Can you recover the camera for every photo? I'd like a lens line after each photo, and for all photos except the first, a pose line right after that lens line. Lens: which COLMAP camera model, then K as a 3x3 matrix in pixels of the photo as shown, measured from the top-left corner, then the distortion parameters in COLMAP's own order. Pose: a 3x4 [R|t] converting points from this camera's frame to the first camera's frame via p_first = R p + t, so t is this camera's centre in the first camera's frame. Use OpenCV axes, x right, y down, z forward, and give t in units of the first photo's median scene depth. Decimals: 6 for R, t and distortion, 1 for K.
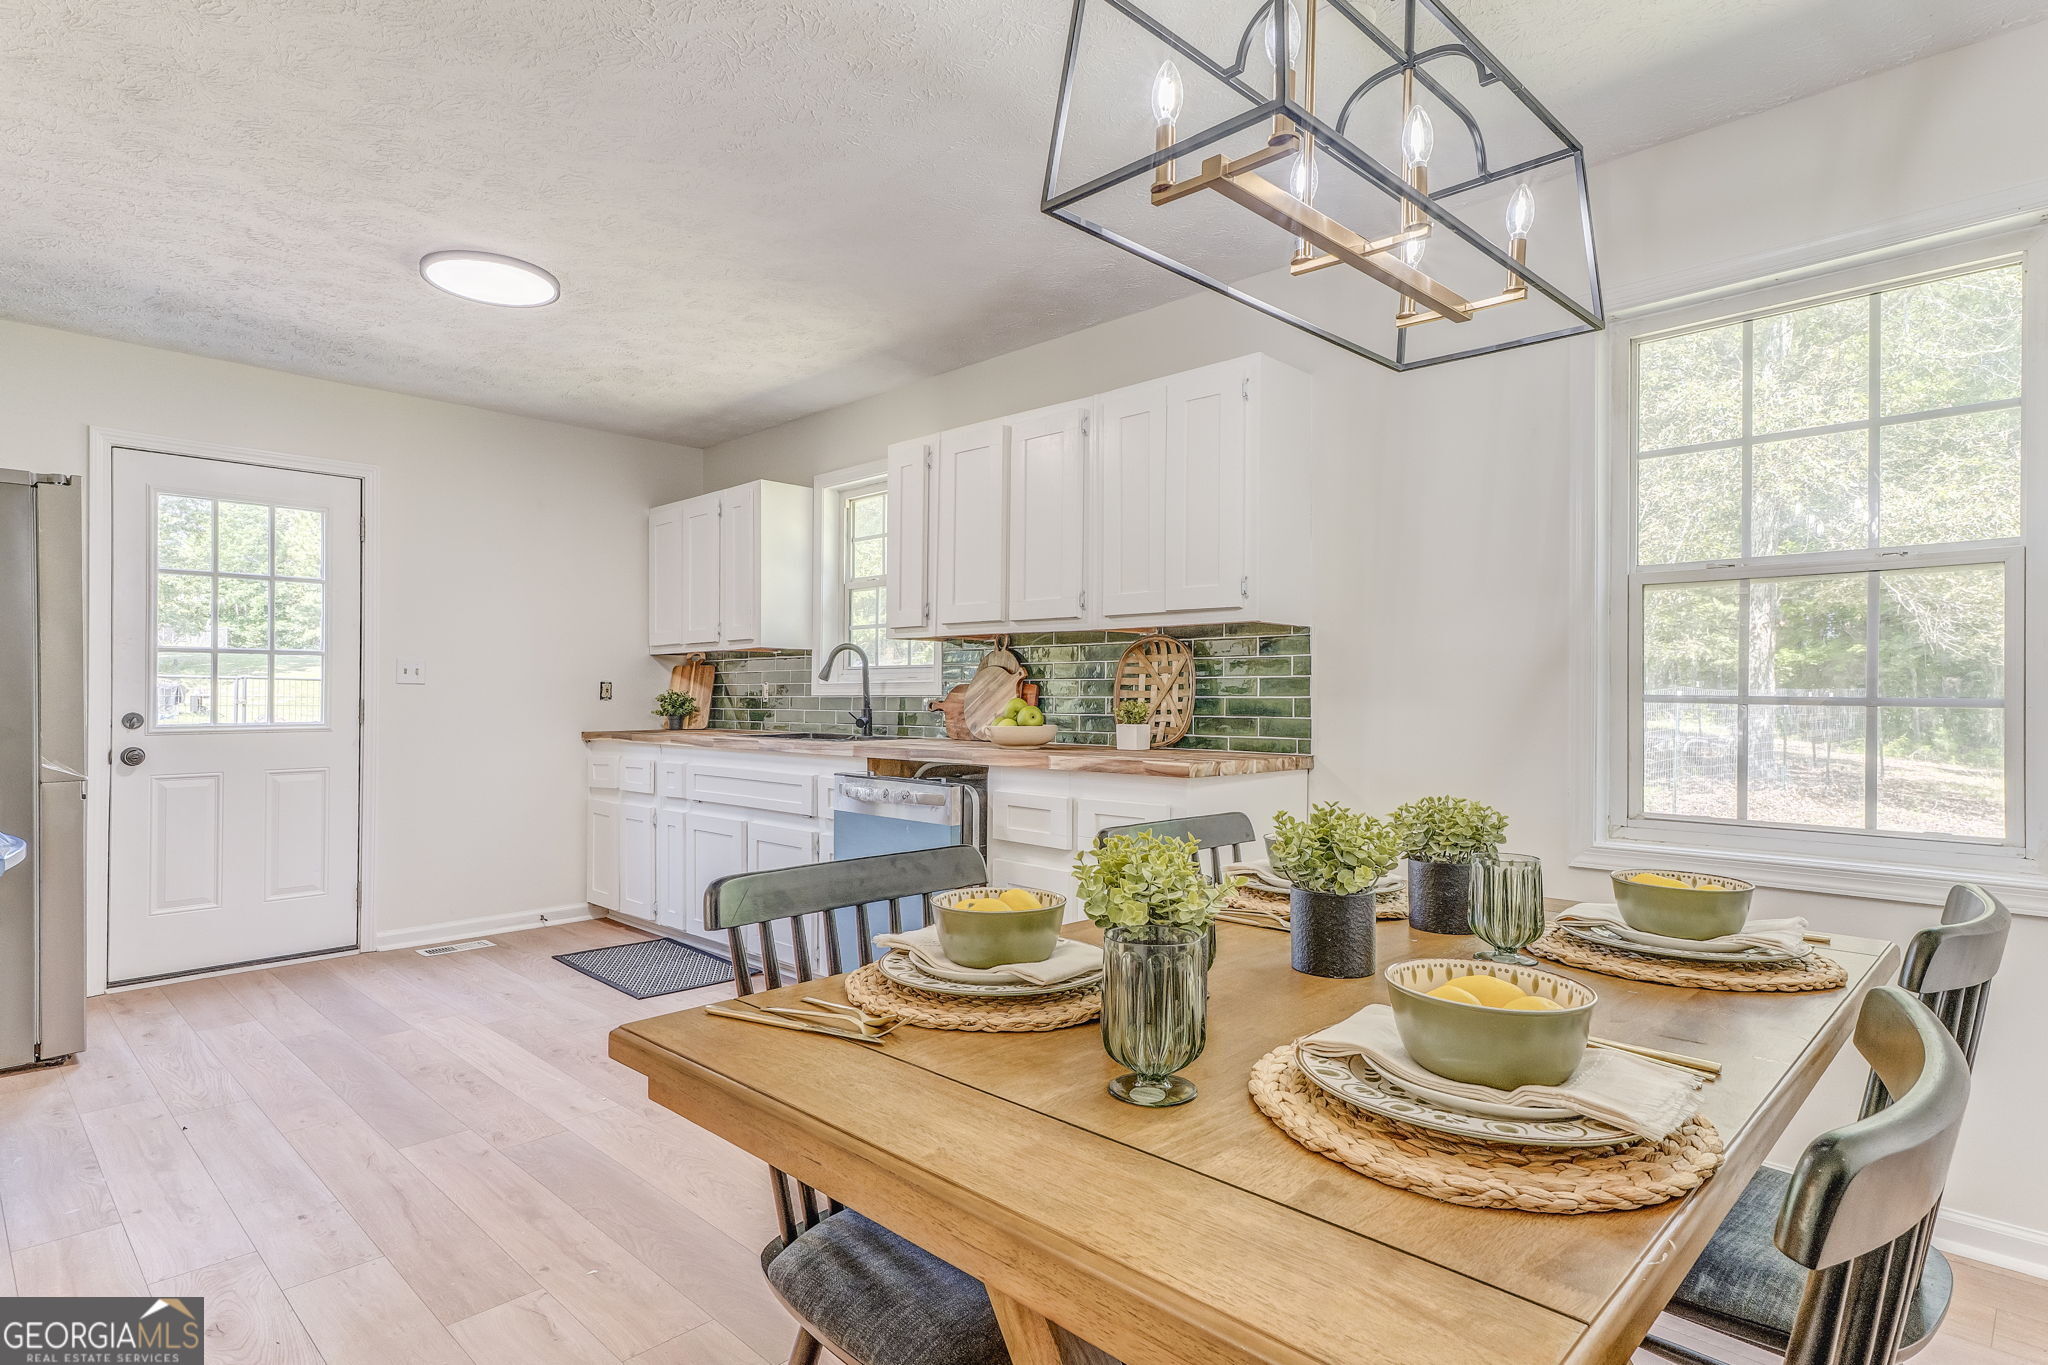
lens RADIAL K [[887.0, 0, 1013.3], [0, 887.0, 688.6], [0, 0, 1]] dist [-0.002668, 0.000351]
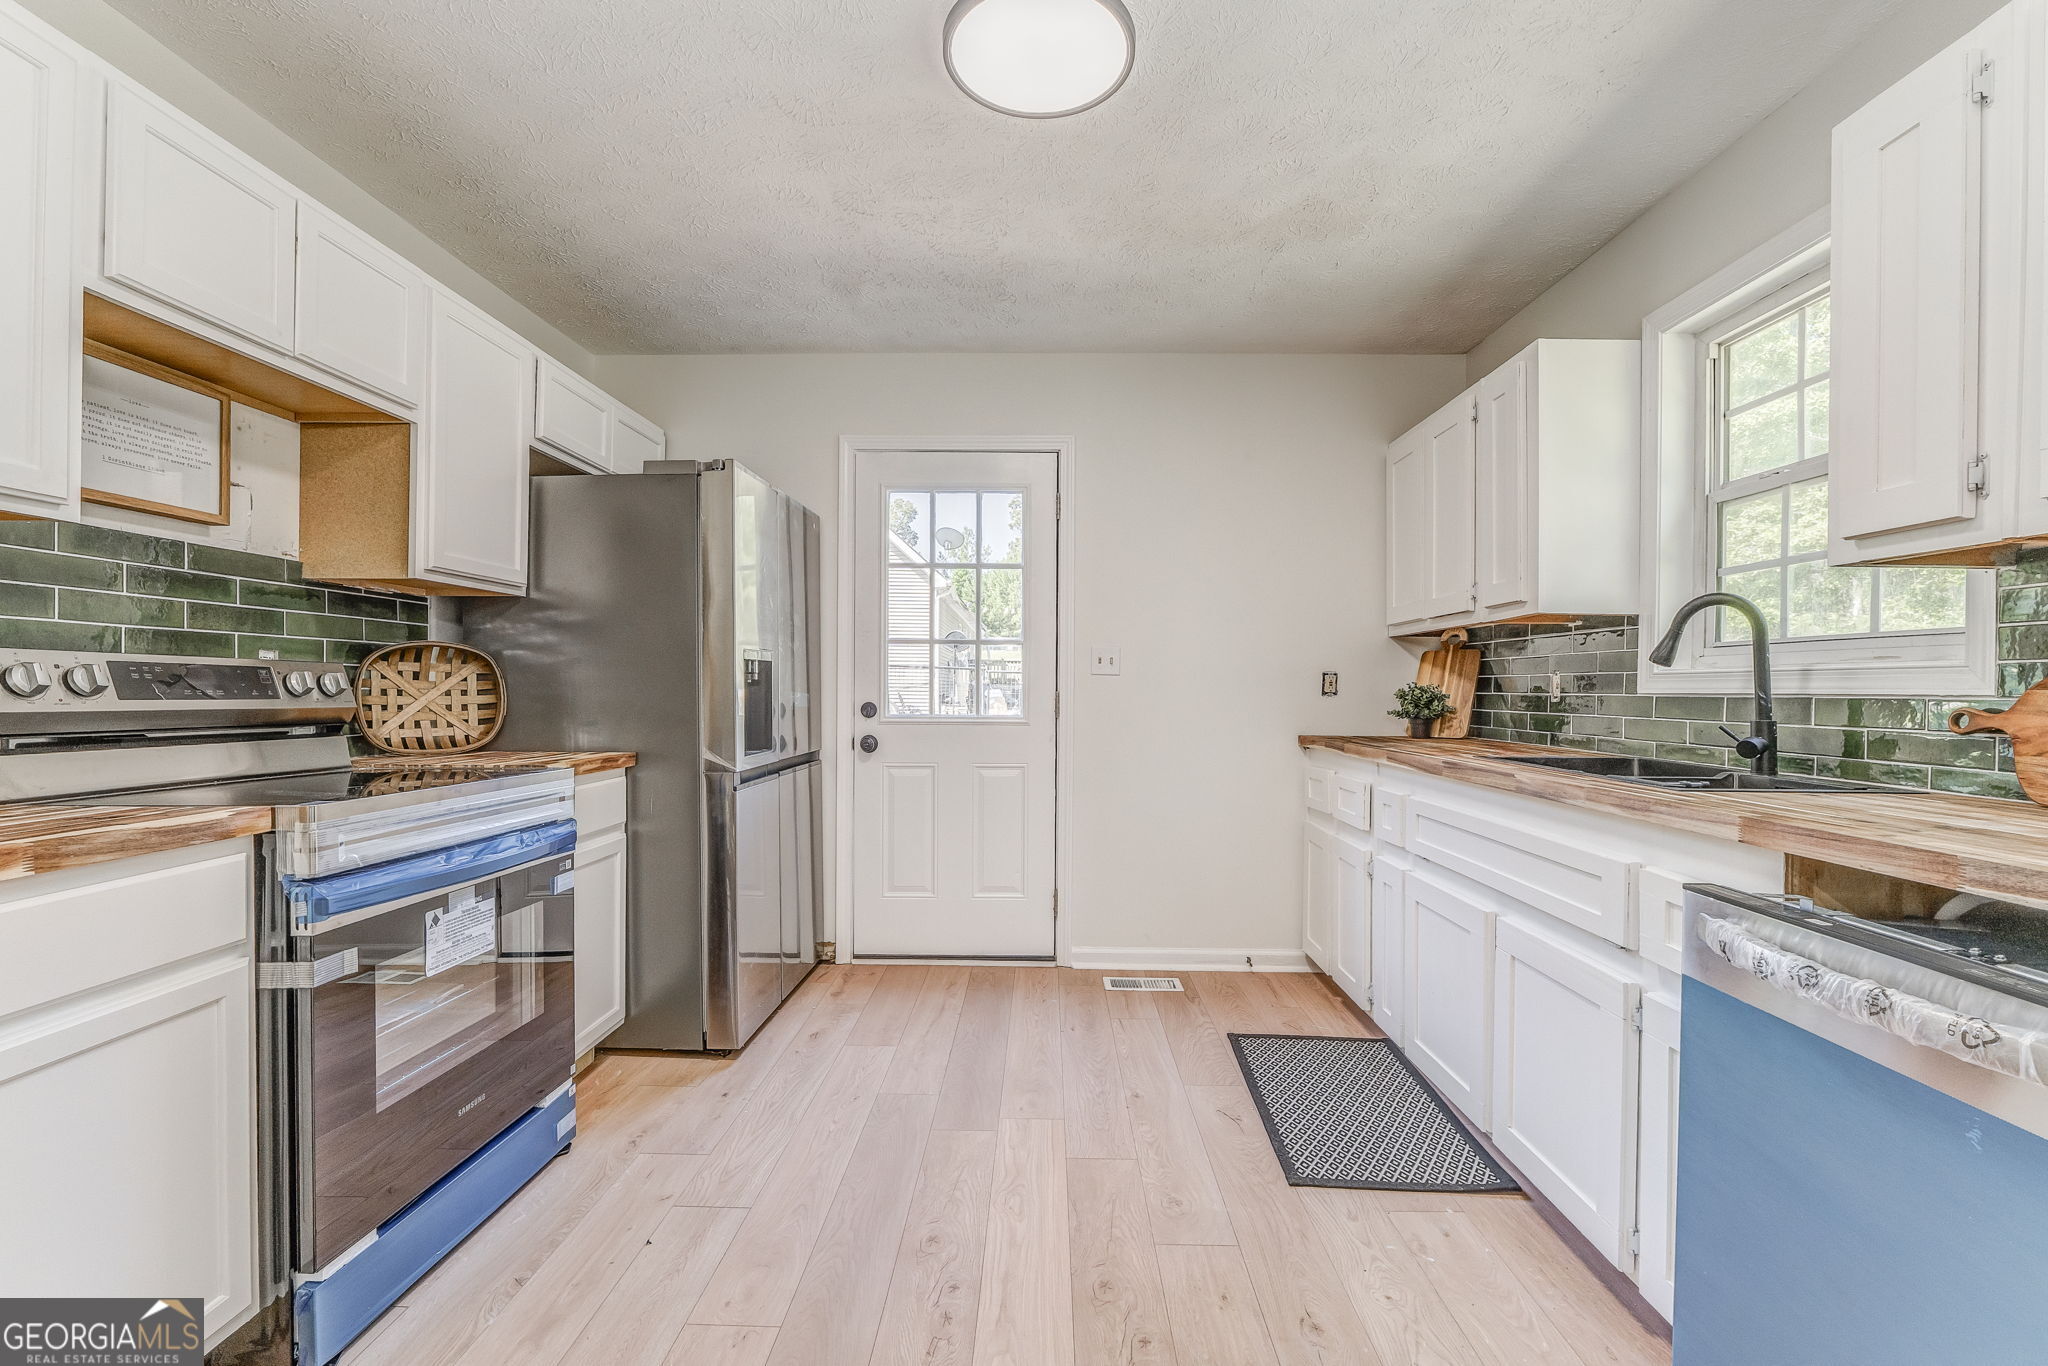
lens RADIAL K [[889.4, 0, 1012.5], [0, 889.4, 681.9], [0, 0, 1]] dist [-0.014639, 0.000330]
pose [[0.658729, 0.001949, -0.752378, -0.069421], [-0.003332, 0.999994, -0.000326, 0.002293], [0.752373, 0.002722, 0.658732, 0.347919]]
